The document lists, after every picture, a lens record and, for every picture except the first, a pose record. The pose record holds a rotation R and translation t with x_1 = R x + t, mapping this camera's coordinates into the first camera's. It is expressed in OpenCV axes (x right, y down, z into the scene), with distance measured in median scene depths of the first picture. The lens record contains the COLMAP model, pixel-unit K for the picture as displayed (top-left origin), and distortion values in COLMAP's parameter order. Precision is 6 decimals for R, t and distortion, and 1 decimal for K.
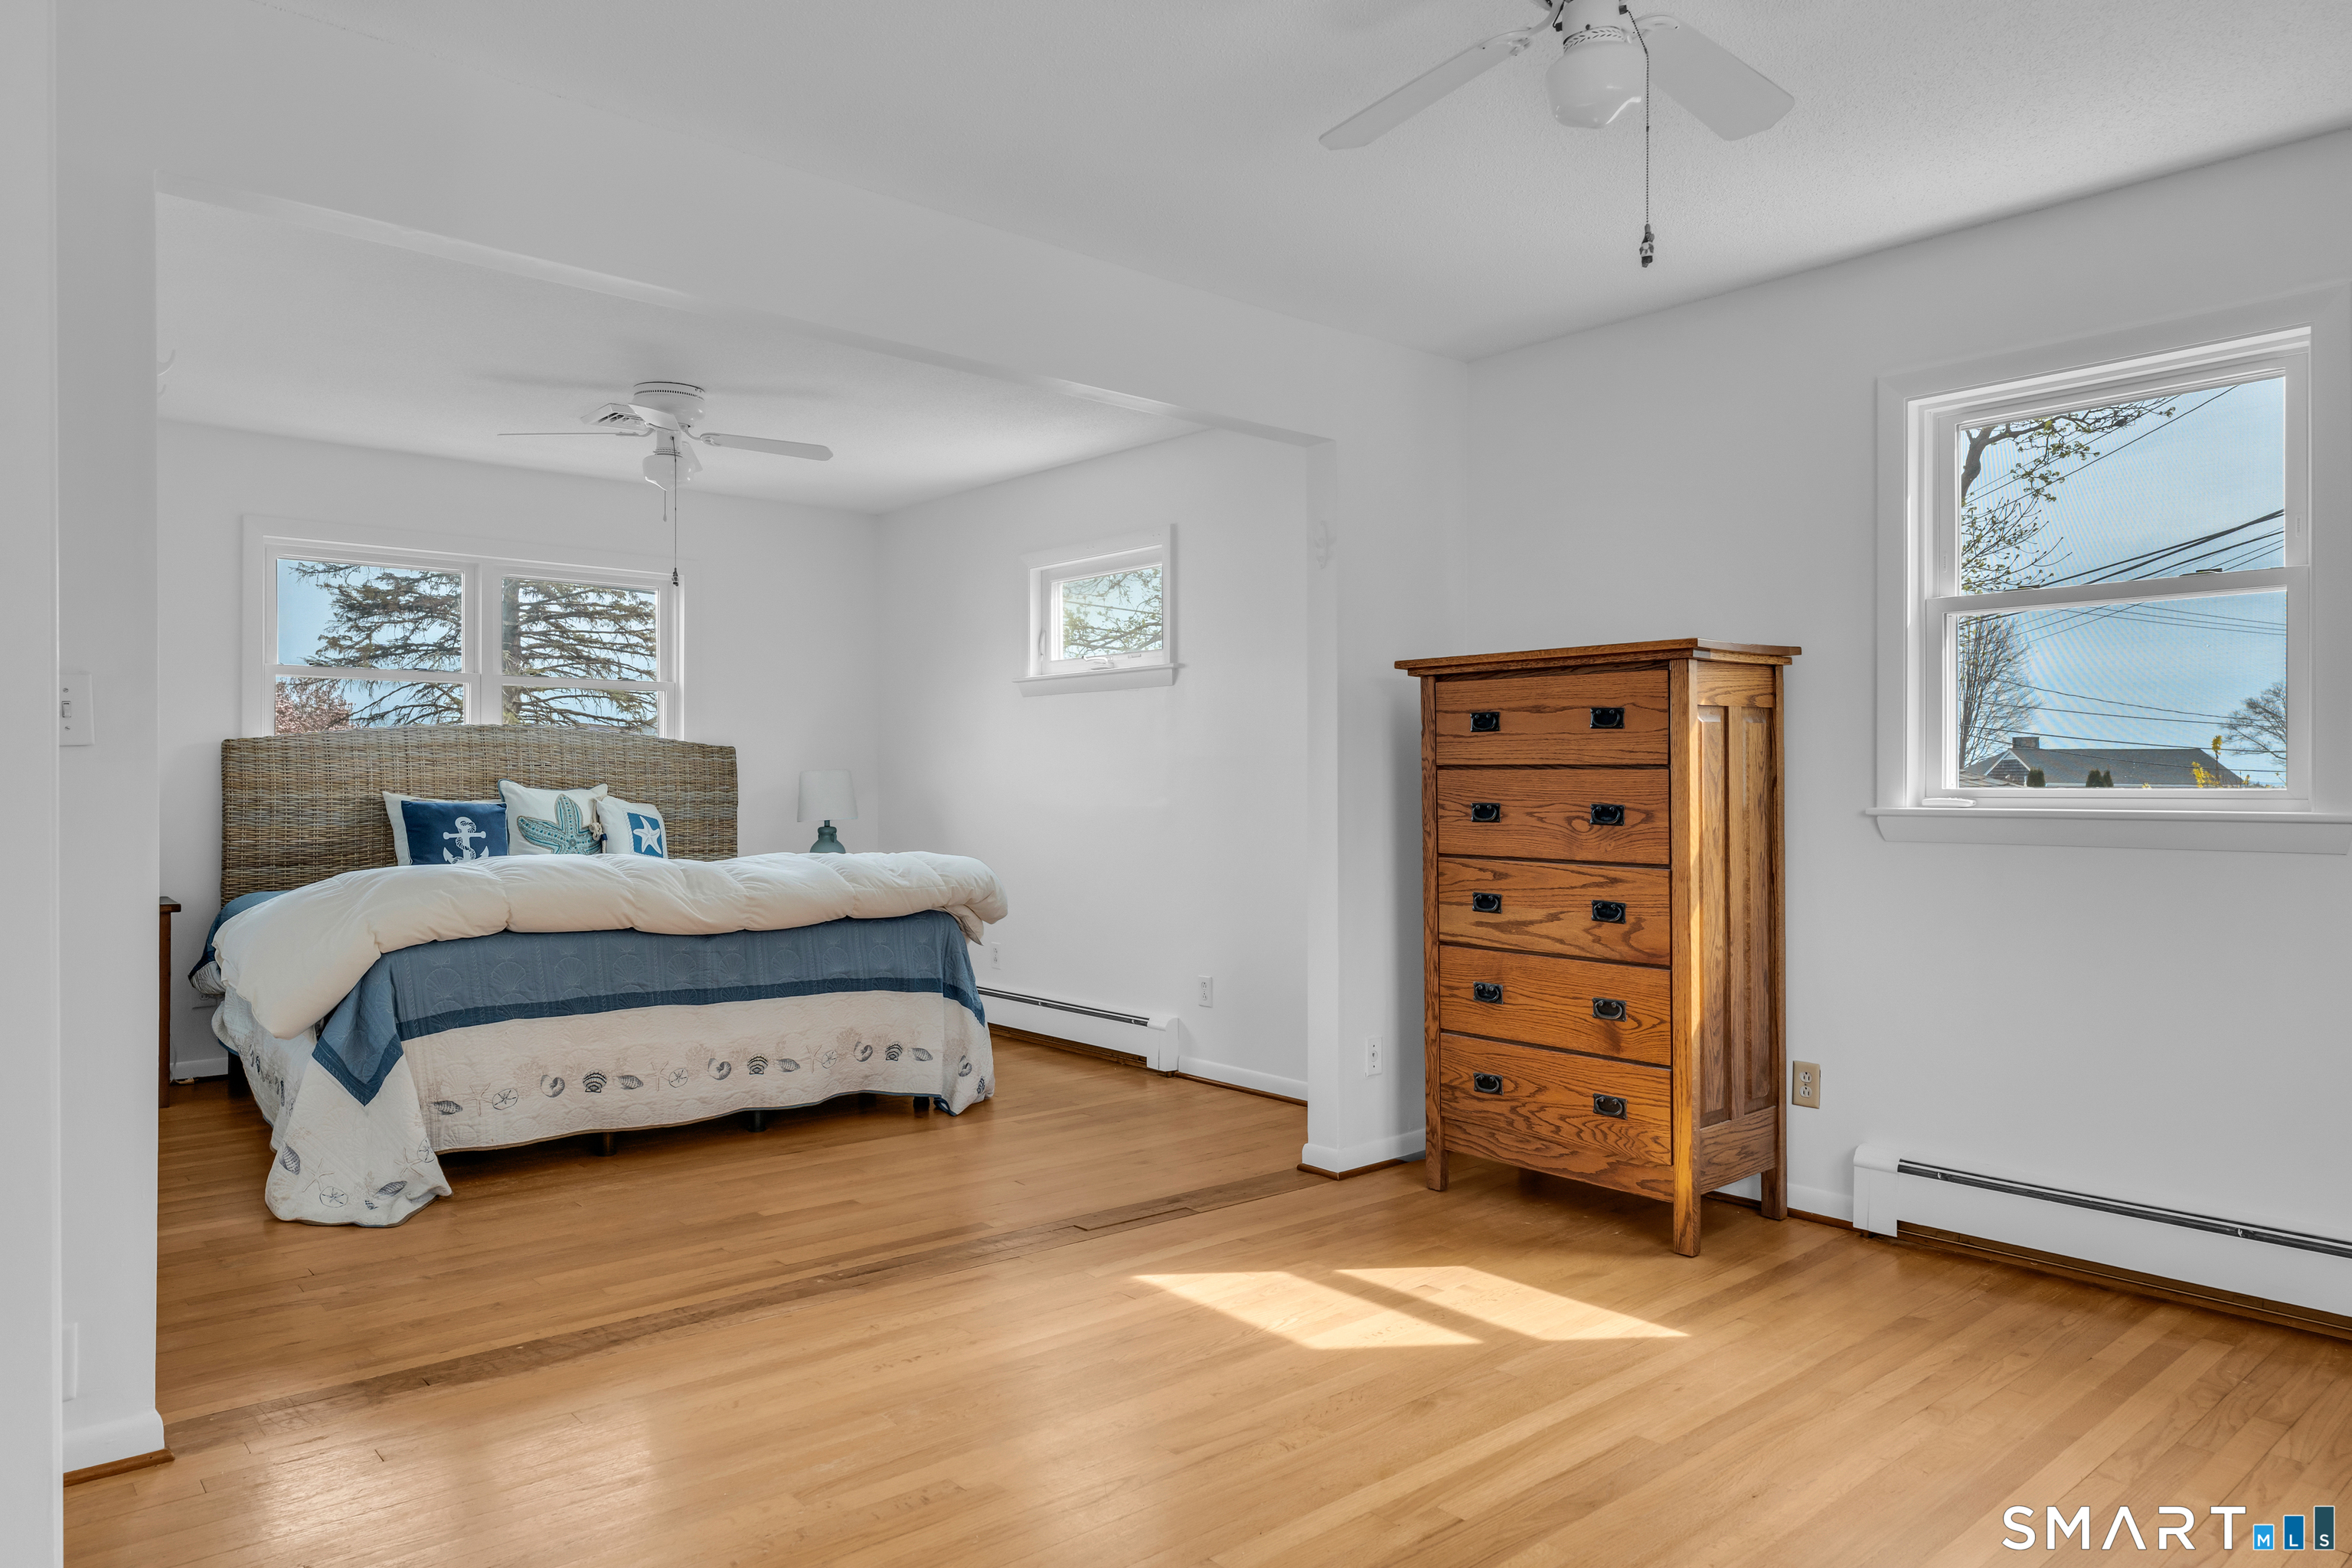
lens RADIAL K [[1481.4, 0, 1176.0], [0, 1481.4, 784.0], [0, 0, 1]] dist [0.000775, 0.000286]
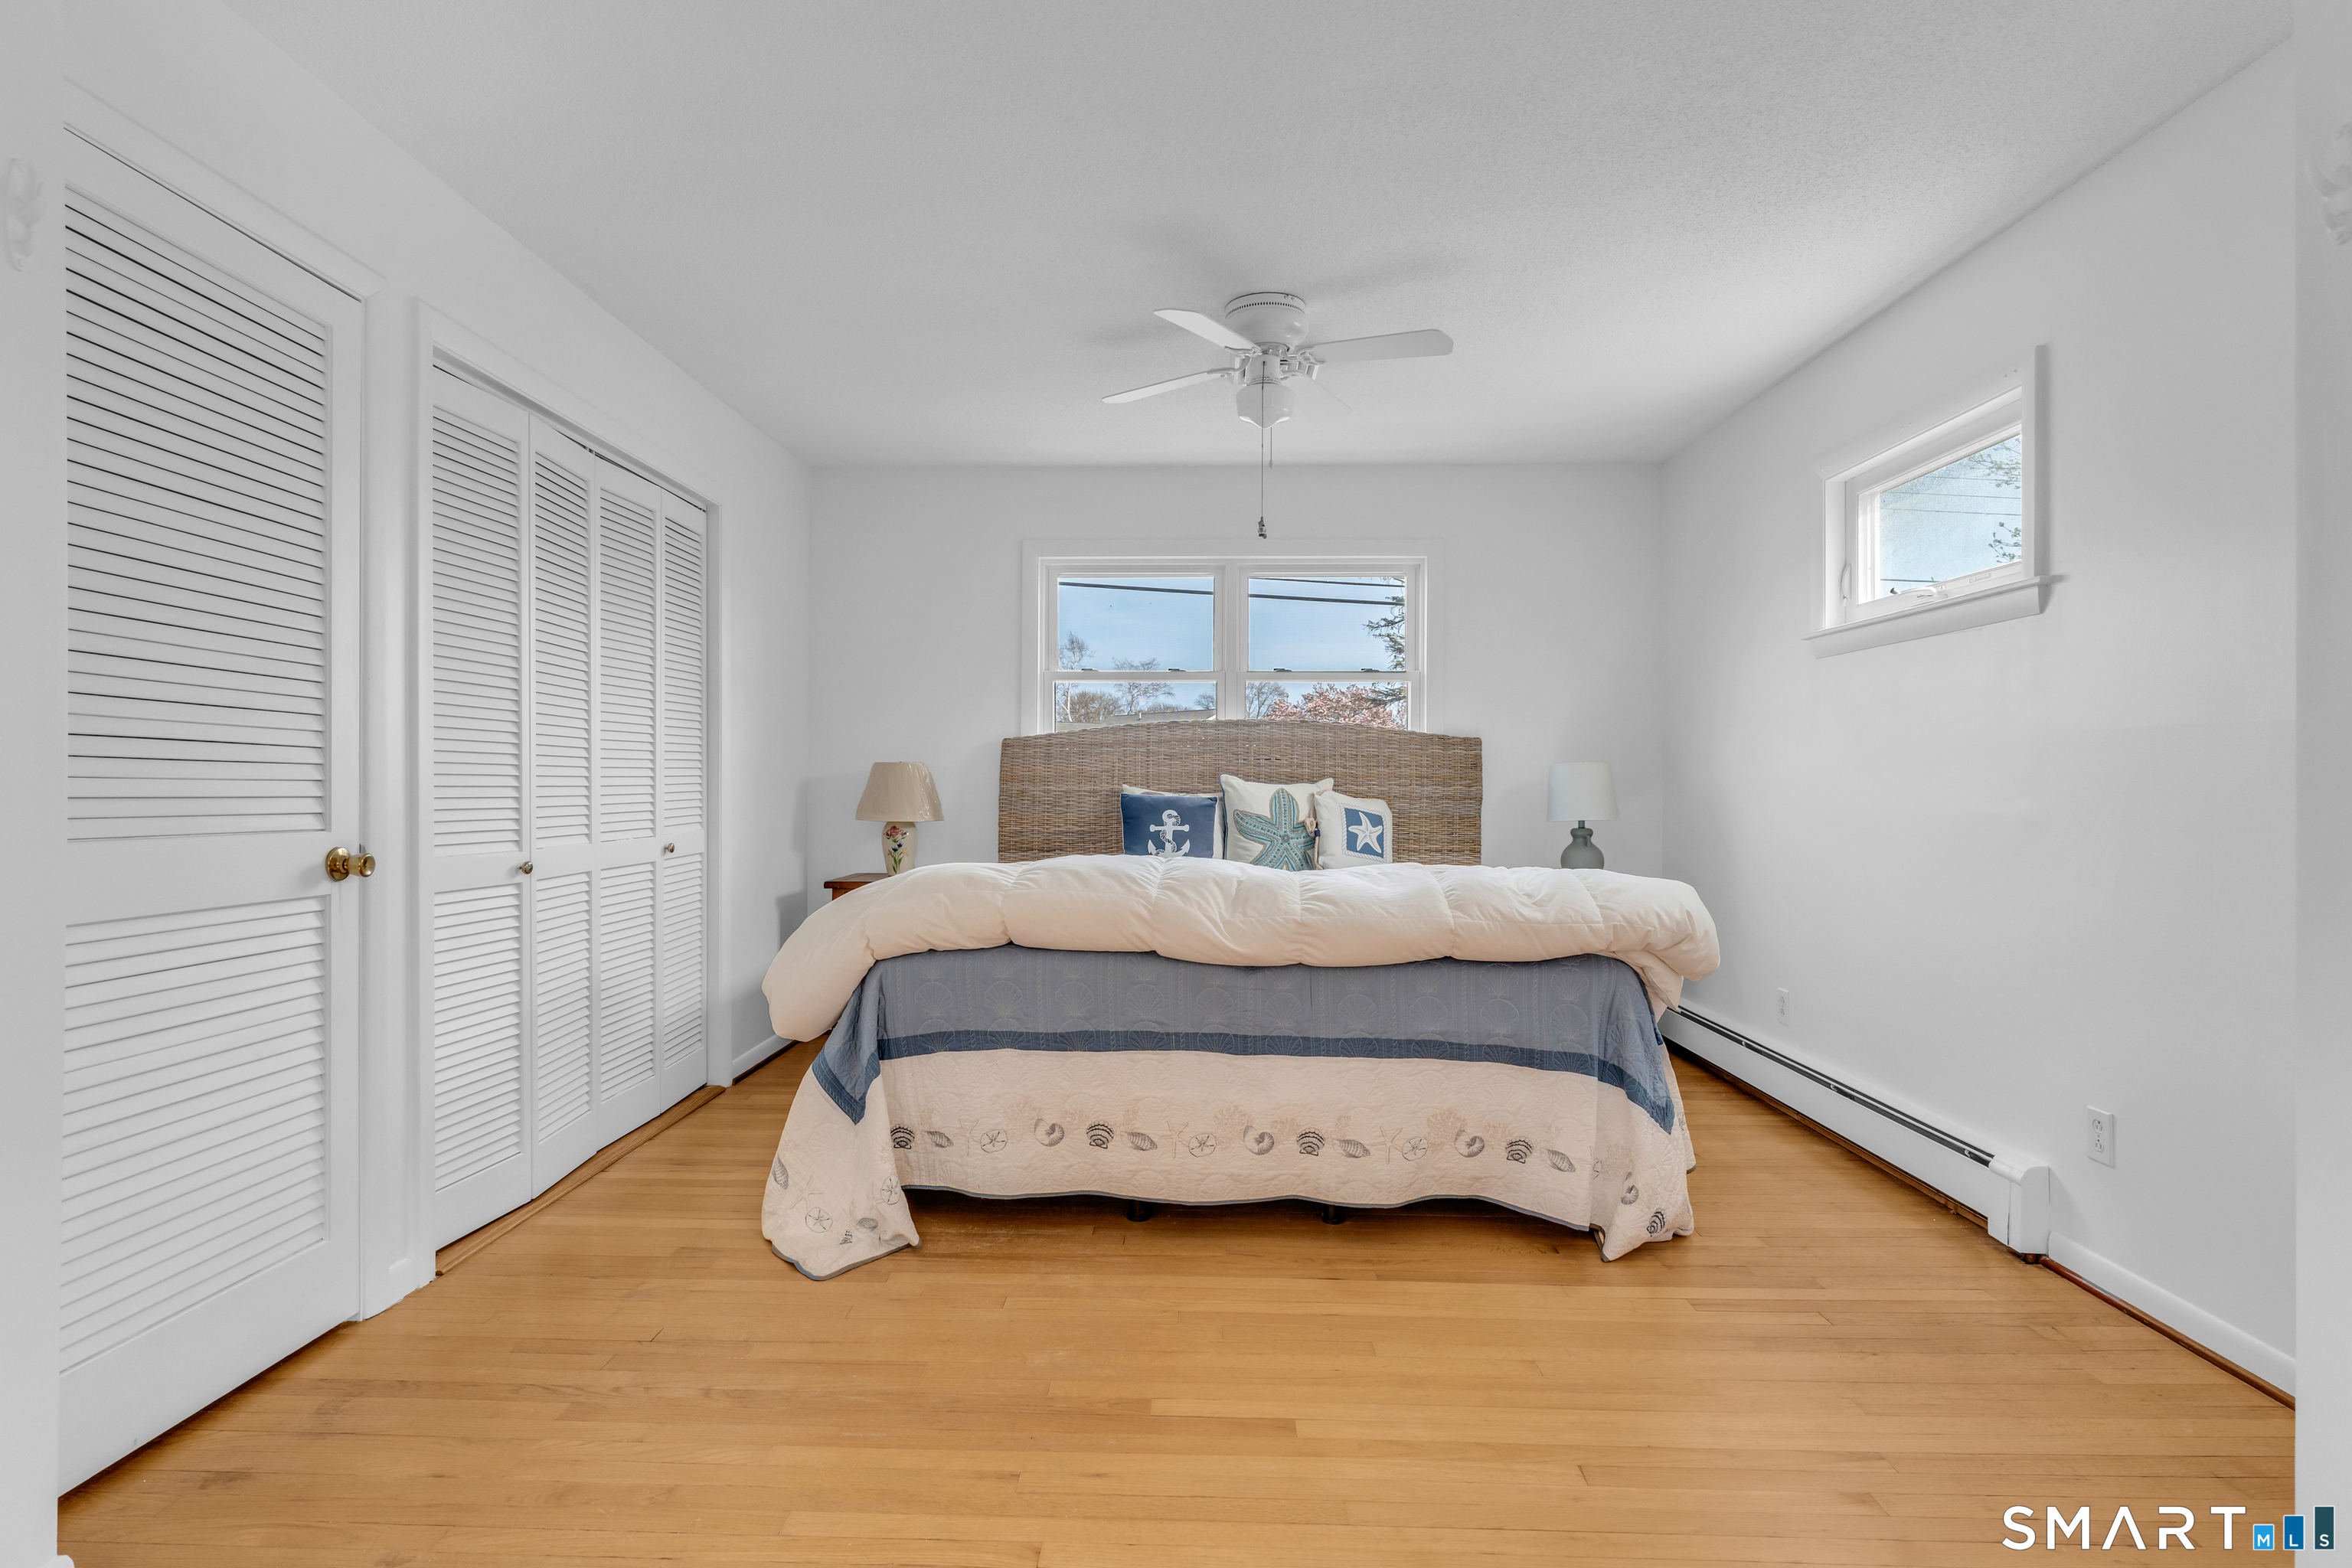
lens RADIAL K [[1160.6, 0, 1180.8], [0, 1160.6, 781.7], [0, 0, 1]] dist [-0.002141, 0.000013]
pose [[0.736694, 0.002179, -0.676222, 0.068000], [-0.002559, 0.999997, 0.000434, 0.002867], [0.676221, 0.001411, 0.736697, 0.475884]]
